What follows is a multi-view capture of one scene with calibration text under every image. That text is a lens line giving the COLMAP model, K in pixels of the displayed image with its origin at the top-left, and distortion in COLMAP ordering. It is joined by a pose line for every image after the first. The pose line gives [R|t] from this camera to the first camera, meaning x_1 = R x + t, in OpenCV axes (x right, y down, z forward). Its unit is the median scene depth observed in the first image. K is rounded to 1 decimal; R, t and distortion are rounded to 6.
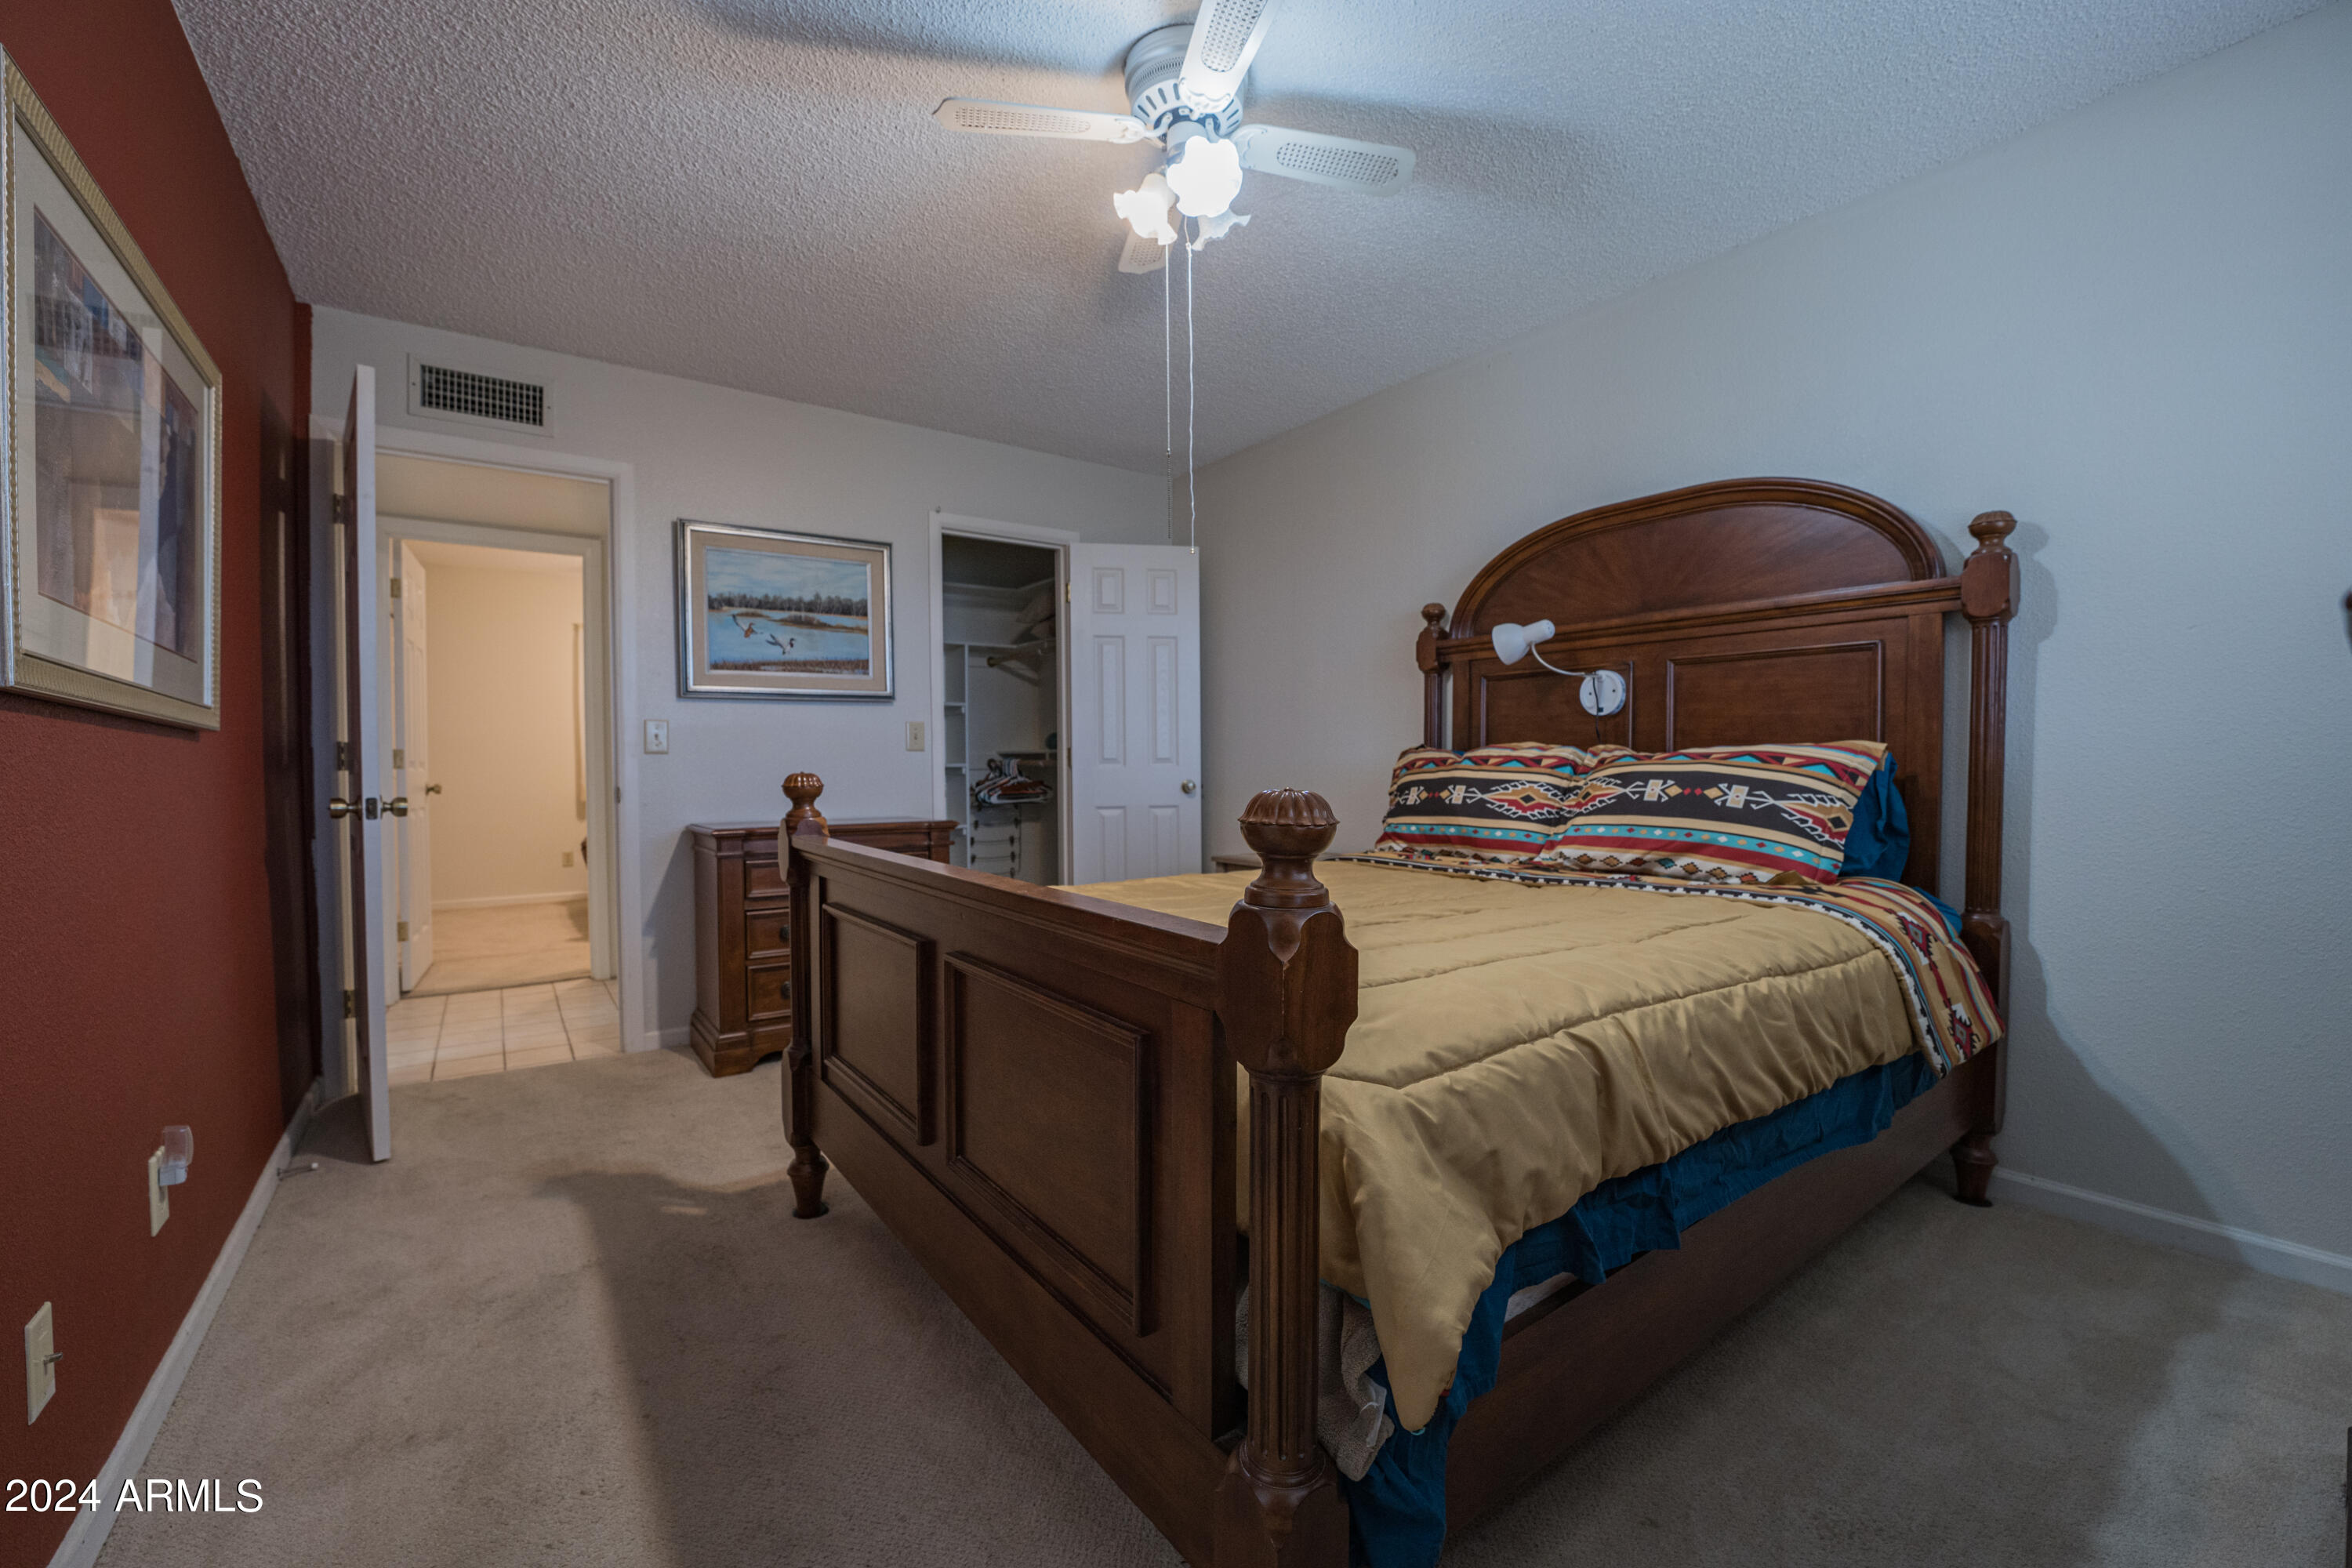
lens RADIAL K [[949.9, 0, 1196.6], [0, 949.9, 784.7], [0, 0, 1]] dist [-0.021864, 0.000021]
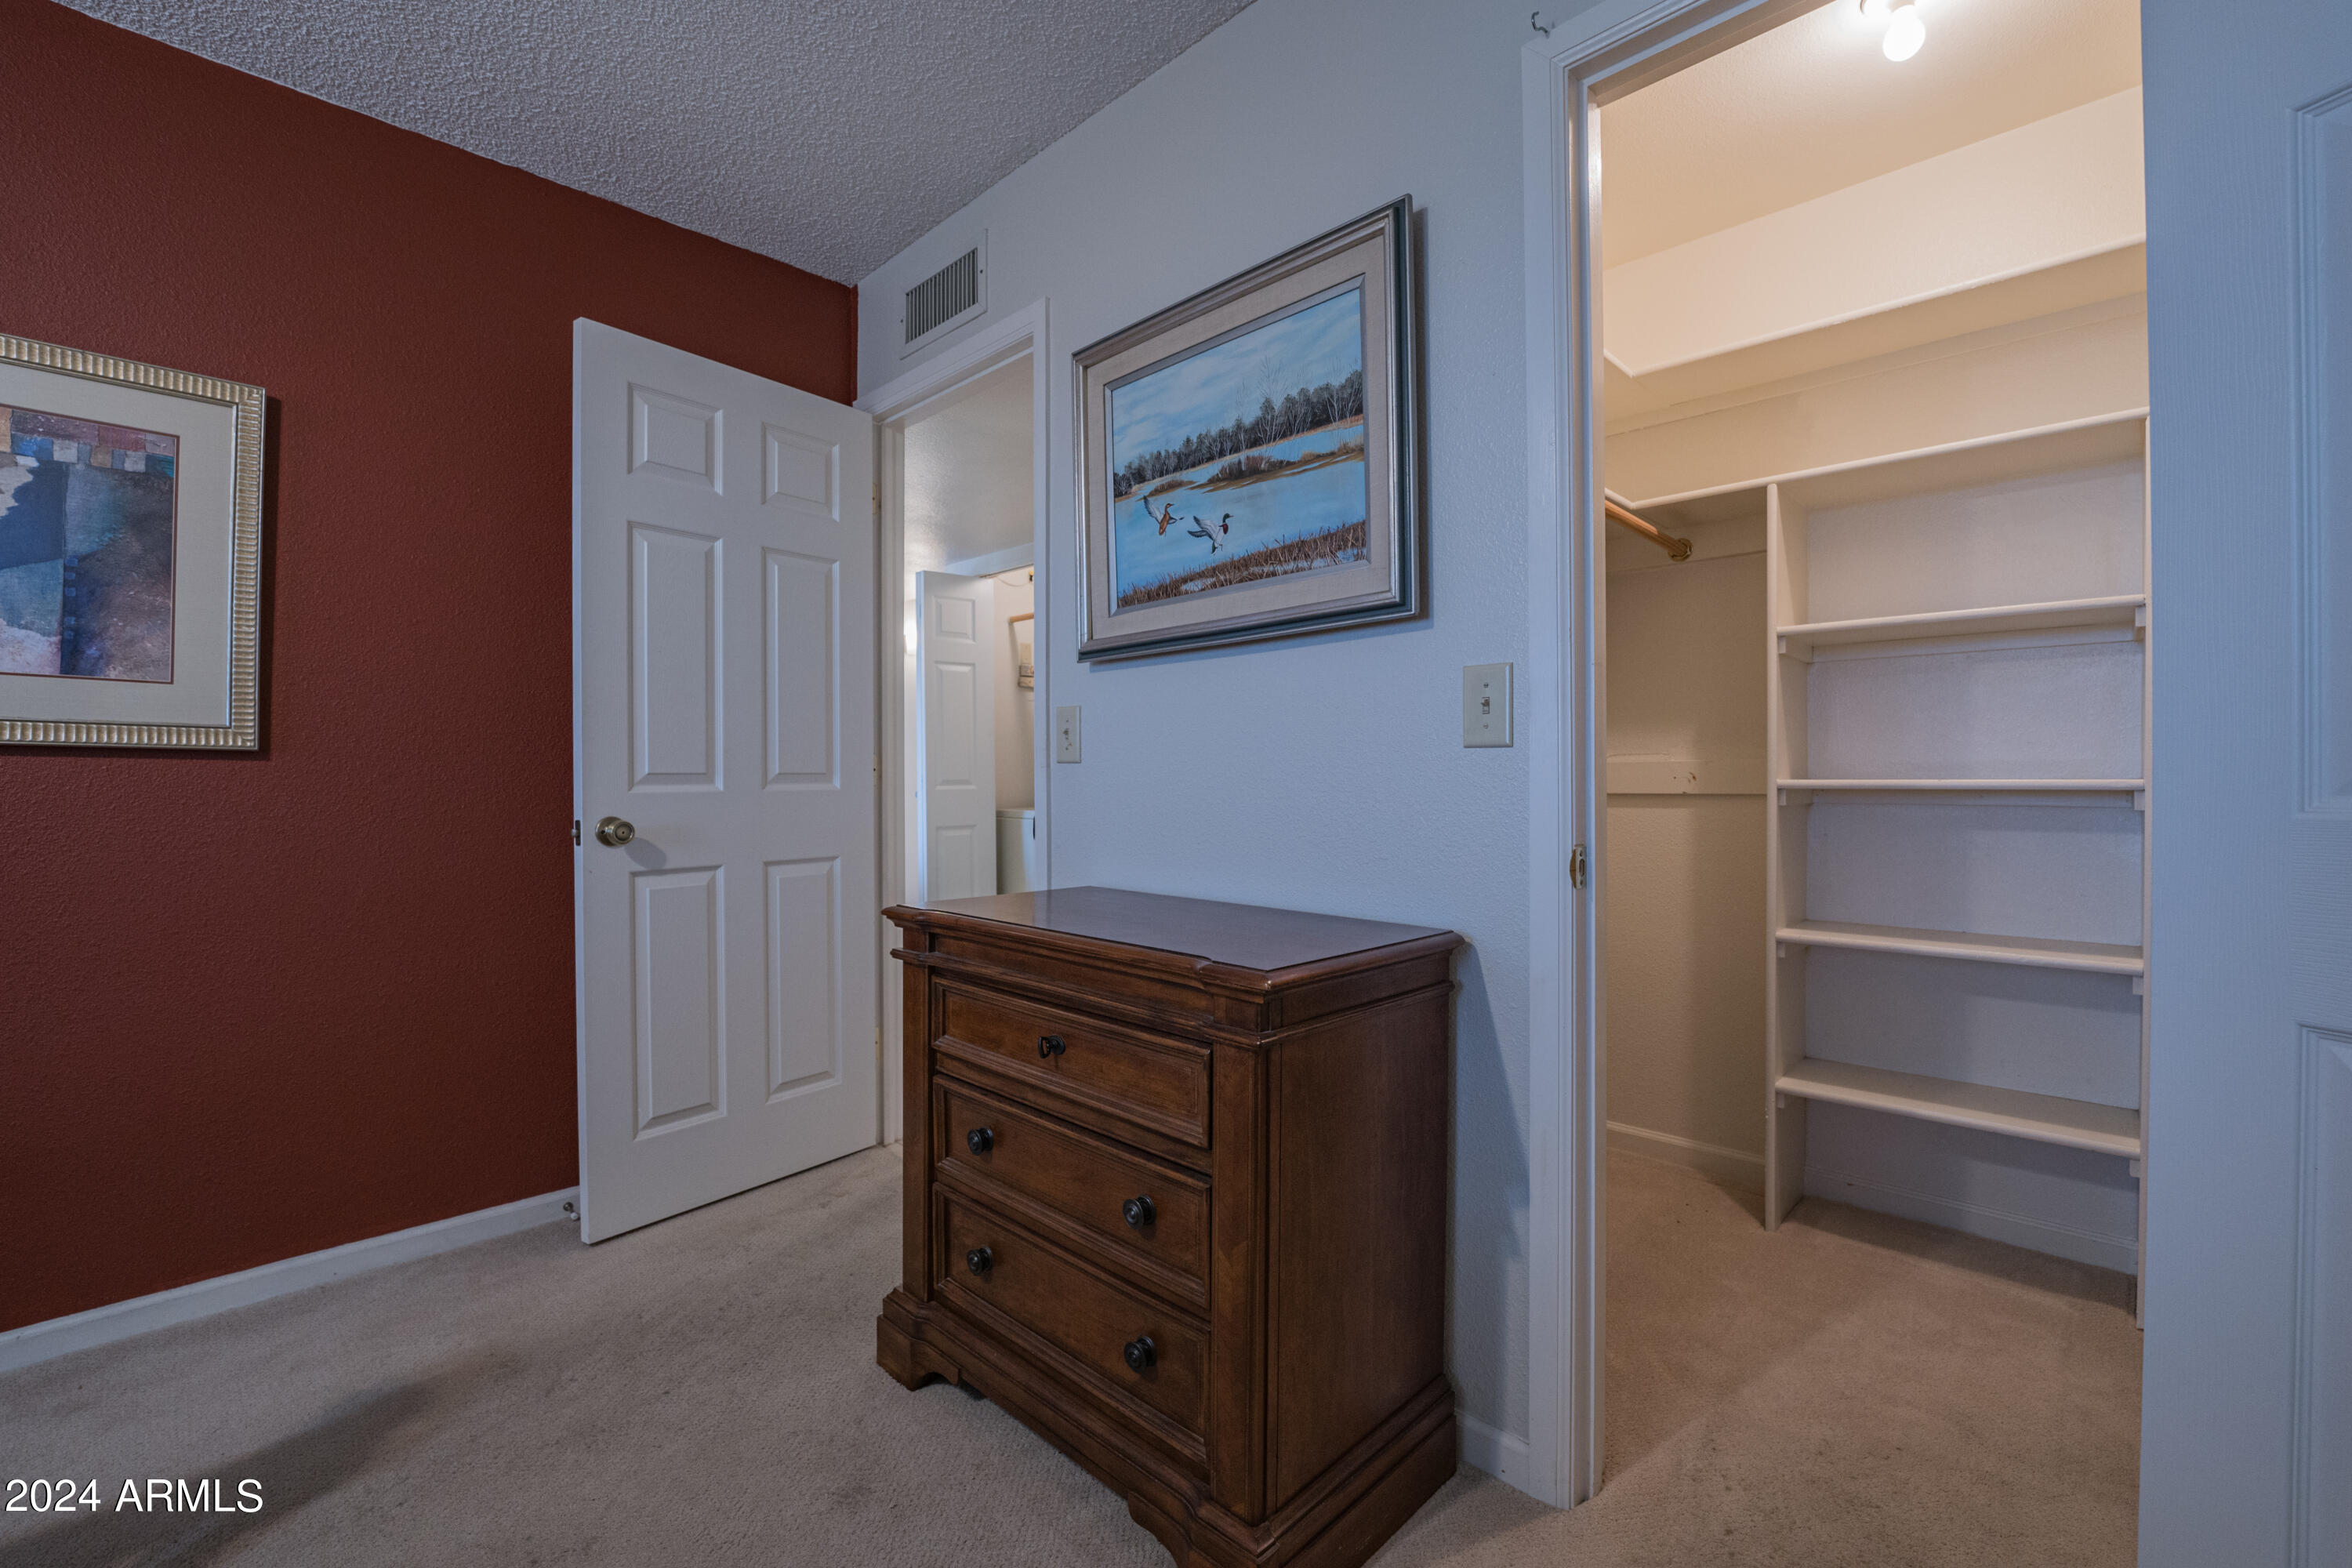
lens RADIAL K [[994.3, 0, 1212.7], [0, 994.3, 787.4], [0, 0, 1]] dist [-0.024976, 0.000305]
pose [[0.140508, 0.016886, -0.989935, 0.067599], [-0.022959, 0.999641, 0.013792, -0.029014], [0.989813, 0.020789, 0.140846, 1.037445]]
